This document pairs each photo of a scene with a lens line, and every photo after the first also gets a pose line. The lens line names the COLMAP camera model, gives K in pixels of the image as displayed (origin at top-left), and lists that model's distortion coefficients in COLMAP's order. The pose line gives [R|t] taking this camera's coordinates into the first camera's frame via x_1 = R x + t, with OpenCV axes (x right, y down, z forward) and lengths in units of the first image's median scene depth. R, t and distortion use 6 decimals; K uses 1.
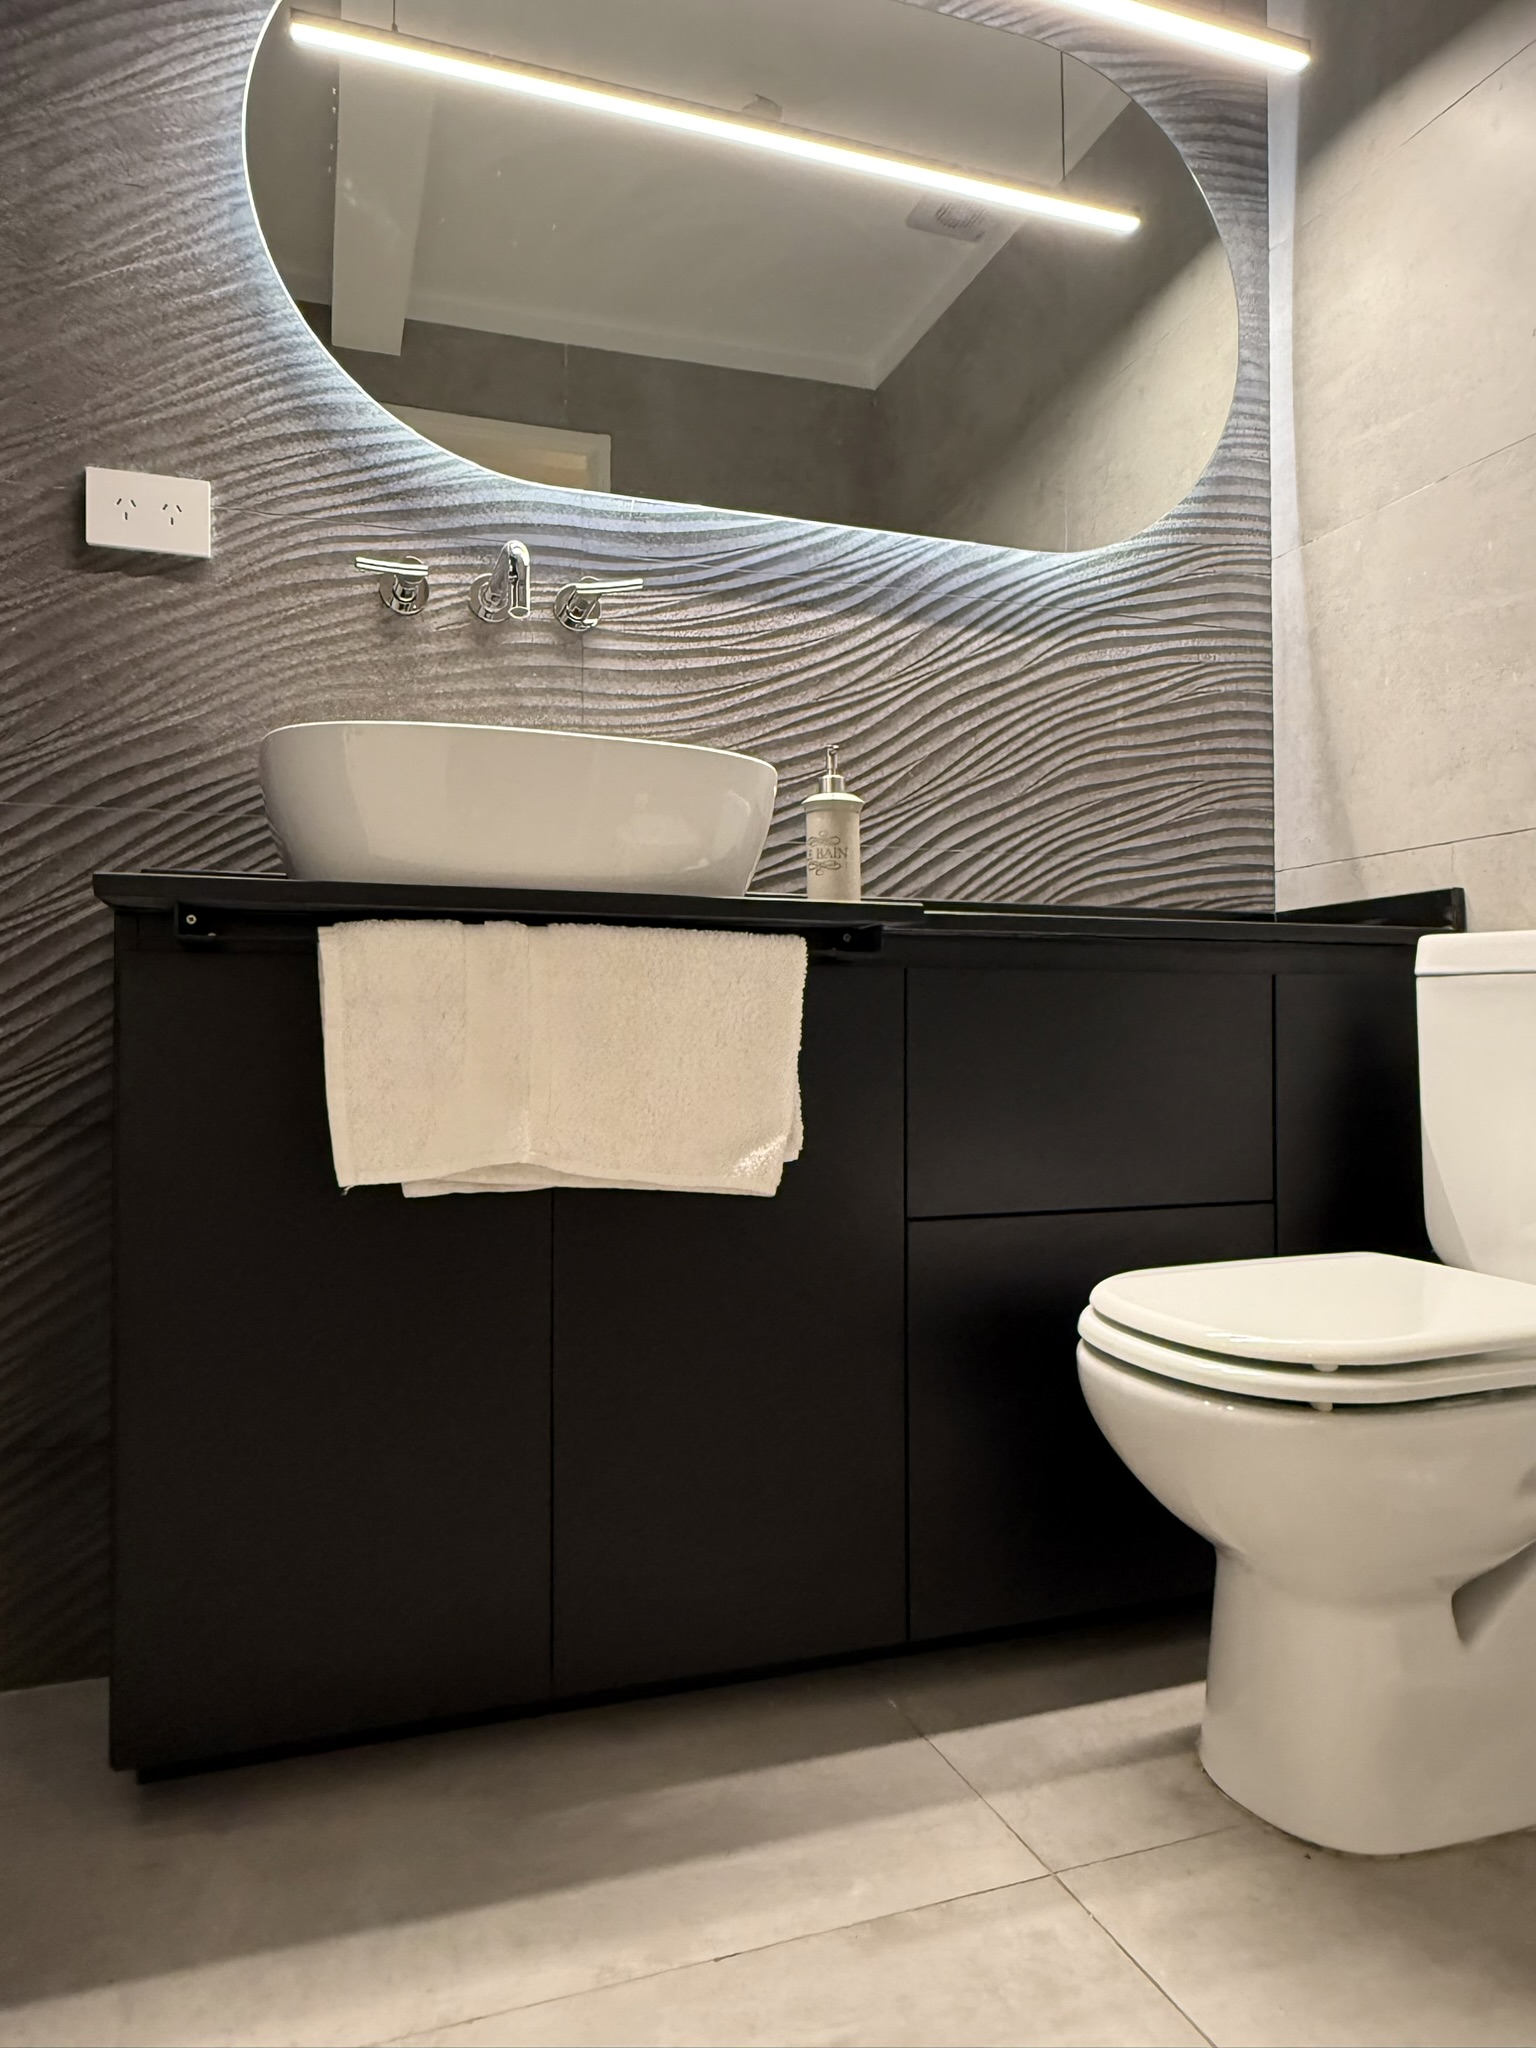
lens RADIAL K [[1331.7, 0, 764.4], [0, 1331.7, 1019.7], [0, 0, 1]] dist [-0.000377, -0.000040]
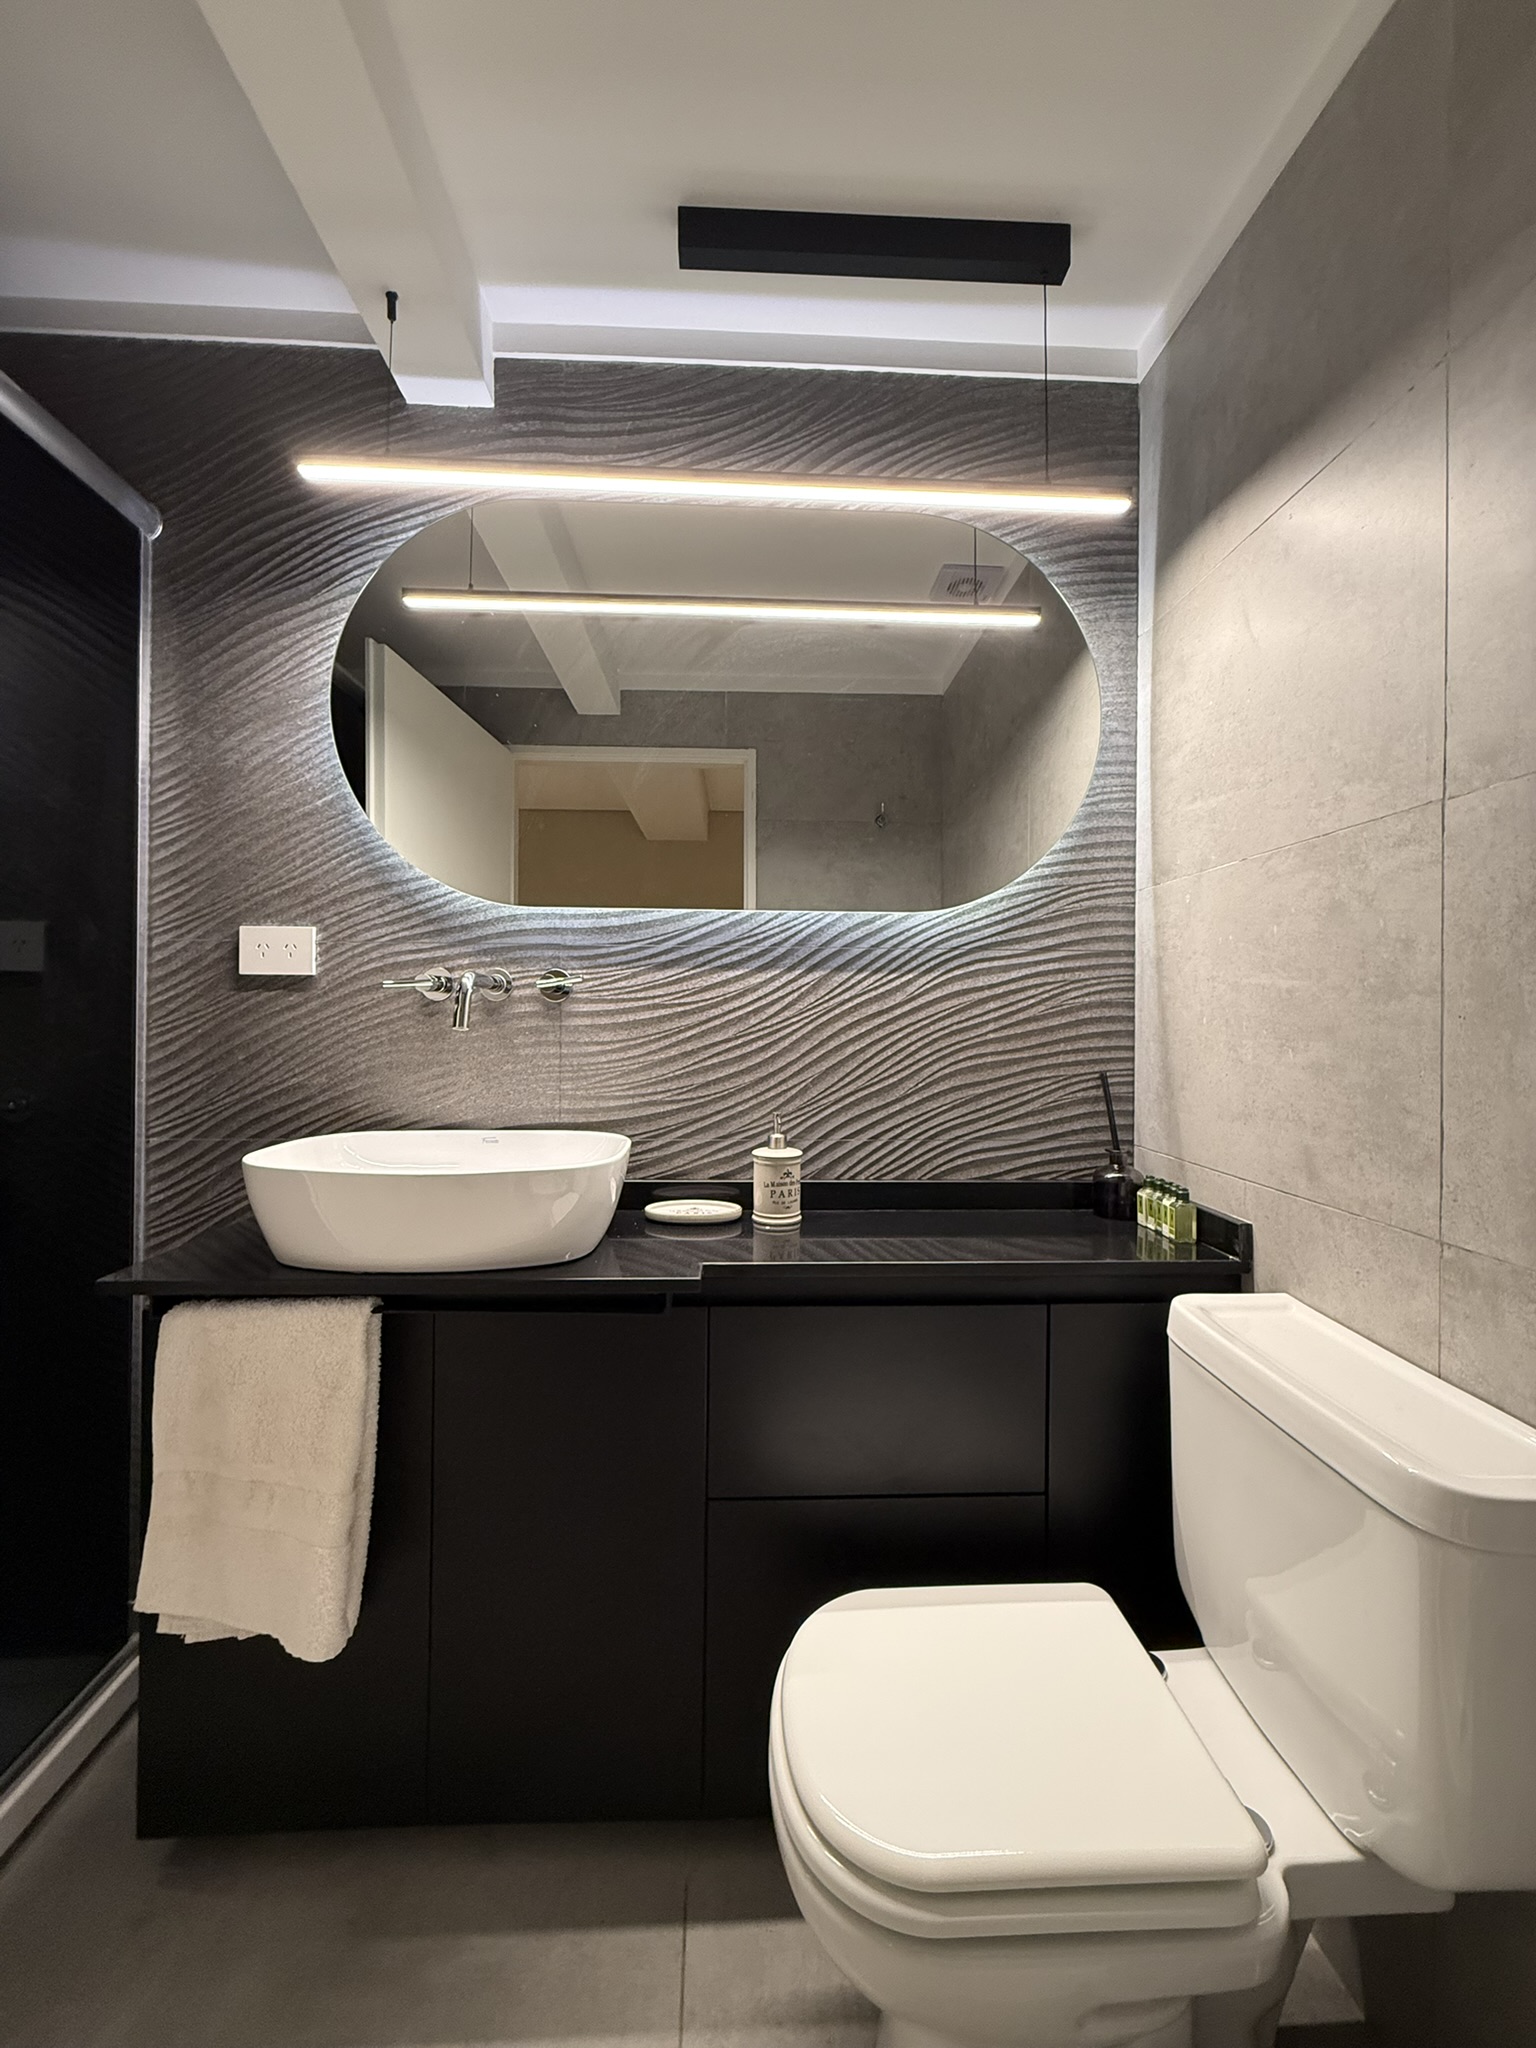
lens RADIAL K [[821.7, 0, 768.7], [0, 821.7, 1019.3], [0, 0, 1]] dist [0.000872, 0.000639]
pose [[0.957526, 0.012142, -0.288092, 0.315954], [-0.007740, 0.999835, 0.016416, -0.270754], [0.288244, -0.013489, 0.957462, 0.200635]]
